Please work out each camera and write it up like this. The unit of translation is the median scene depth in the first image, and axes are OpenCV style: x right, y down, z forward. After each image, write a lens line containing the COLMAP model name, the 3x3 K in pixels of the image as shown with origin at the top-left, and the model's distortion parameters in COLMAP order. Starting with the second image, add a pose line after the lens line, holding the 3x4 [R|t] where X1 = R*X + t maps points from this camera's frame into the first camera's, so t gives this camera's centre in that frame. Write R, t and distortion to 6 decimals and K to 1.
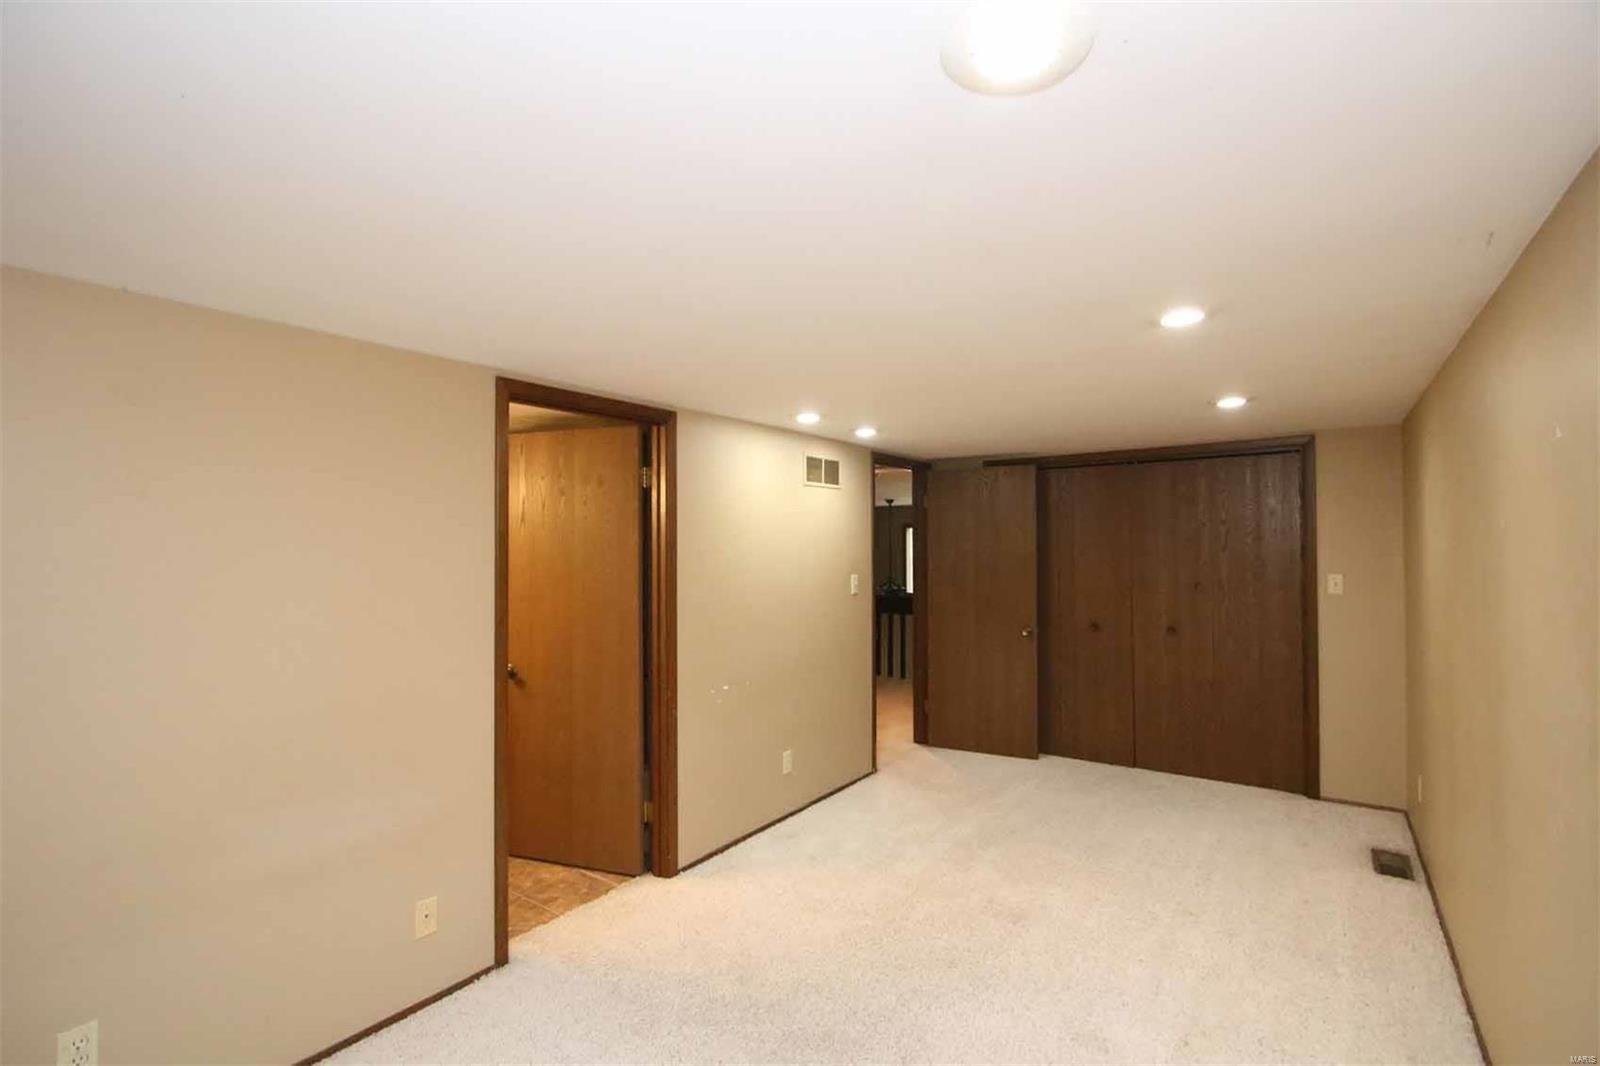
lens RADIAL K [[743.8, 0, 800.0], [0, 743.8, 533.0], [0, 0, 1]] dist [-0.005072, -0.000413]
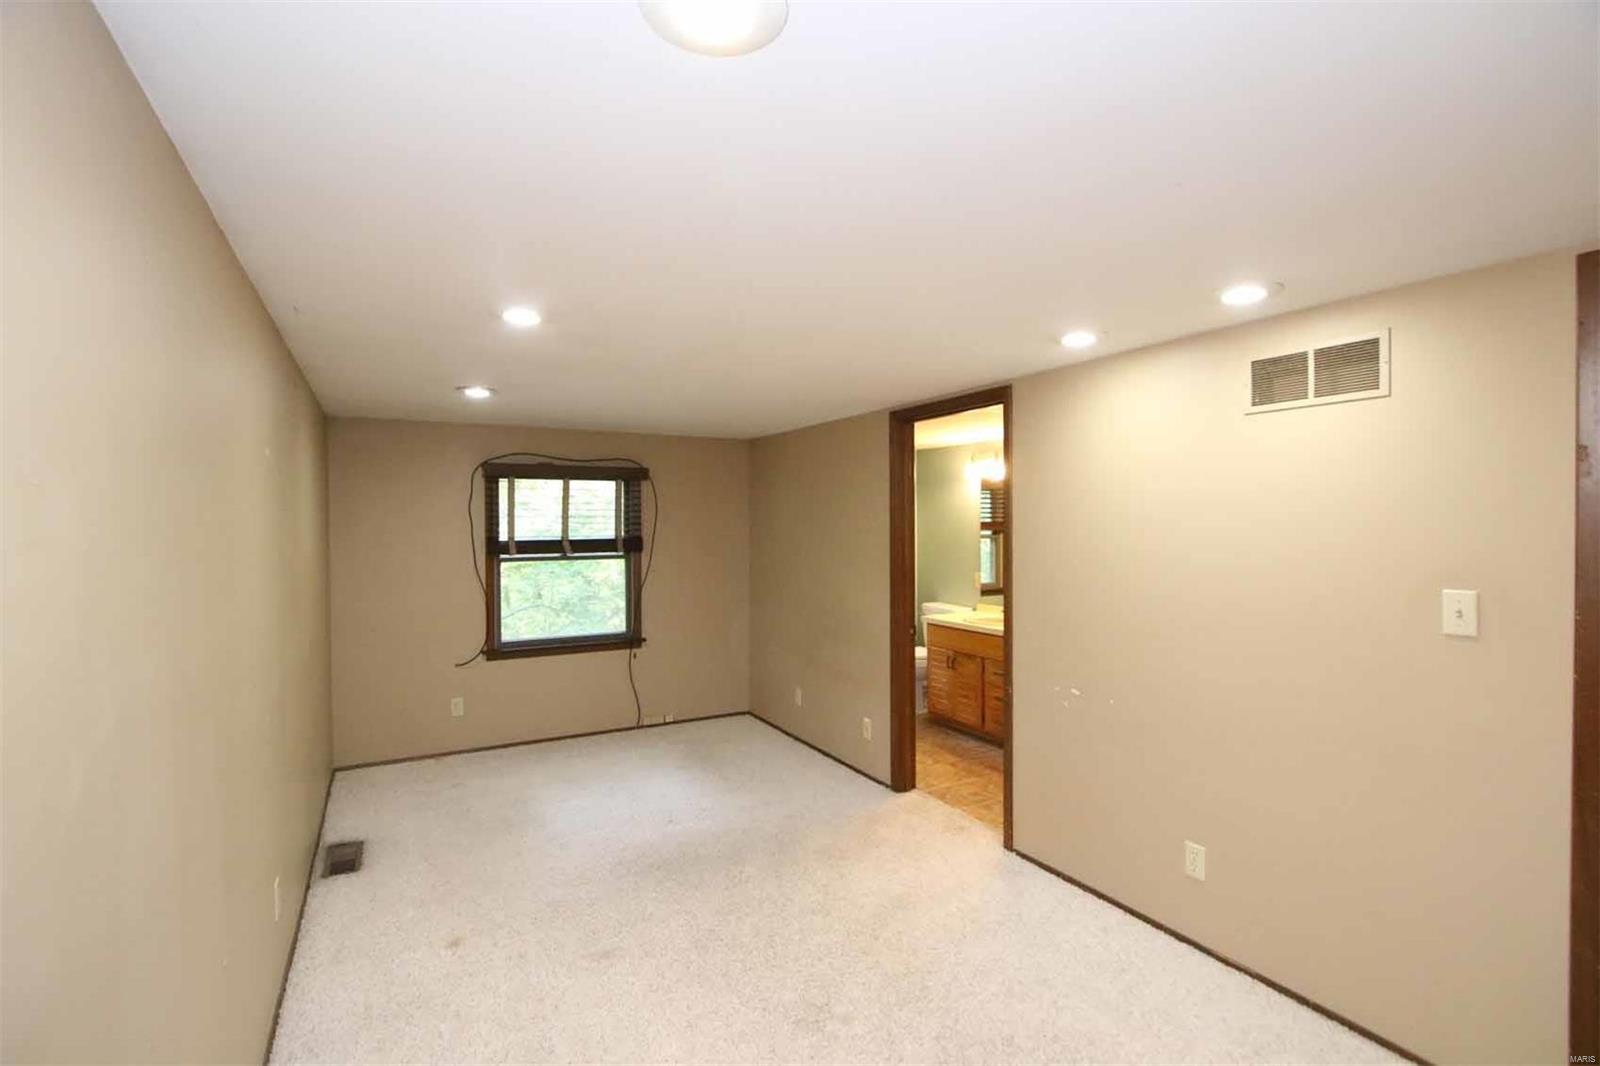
lens RADIAL K [[743.8, 0, 800.0], [0, 743.8, 533.0], [0, 0, 1]] dist [-0.005072, -0.000413]
pose [[-0.436027, 0.010350, -0.899874, 0.669384], [0.016029, 0.999865, 0.003734, 0.018878], [0.899791, -0.012796, -0.436134, 0.933439]]
